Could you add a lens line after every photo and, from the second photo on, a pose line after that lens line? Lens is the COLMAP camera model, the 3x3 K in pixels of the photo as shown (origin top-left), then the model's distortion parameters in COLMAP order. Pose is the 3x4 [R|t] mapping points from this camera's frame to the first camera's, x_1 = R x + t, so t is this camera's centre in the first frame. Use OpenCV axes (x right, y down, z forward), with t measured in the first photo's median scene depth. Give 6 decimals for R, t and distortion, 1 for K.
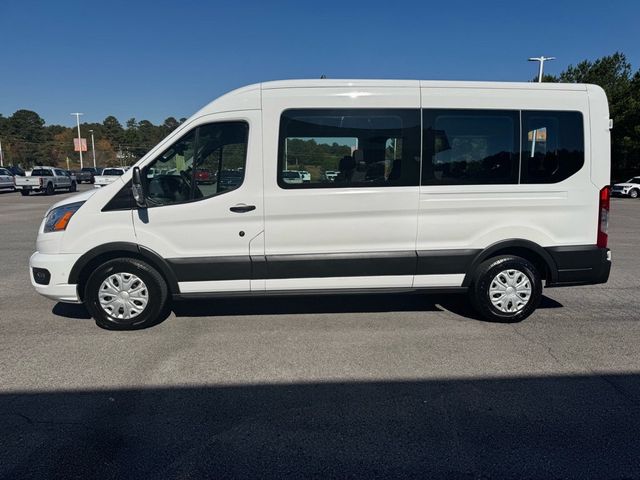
lens RADIAL K [[454.4, 0, 328.7], [0, 454.4, 248.2], [0, 0, 1]] dist [0.056274, -0.079060]
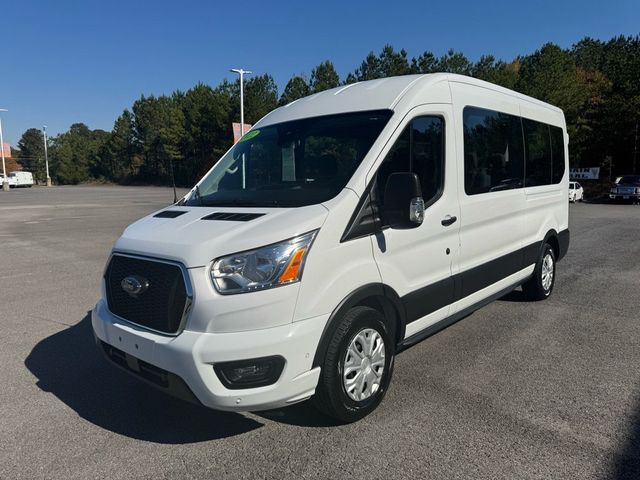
lens RADIAL K [[454.4, 0, 325.0], [0, 454.4, 242.3], [0, 0, 1]] dist [0.056274, -0.079060]
pose [[0.736187, -0.104263, 0.668698, -0.910289], [0.118036, 0.992699, 0.024833, -0.095226], [-0.666405, 0.060649, 0.743119, 0.529930]]
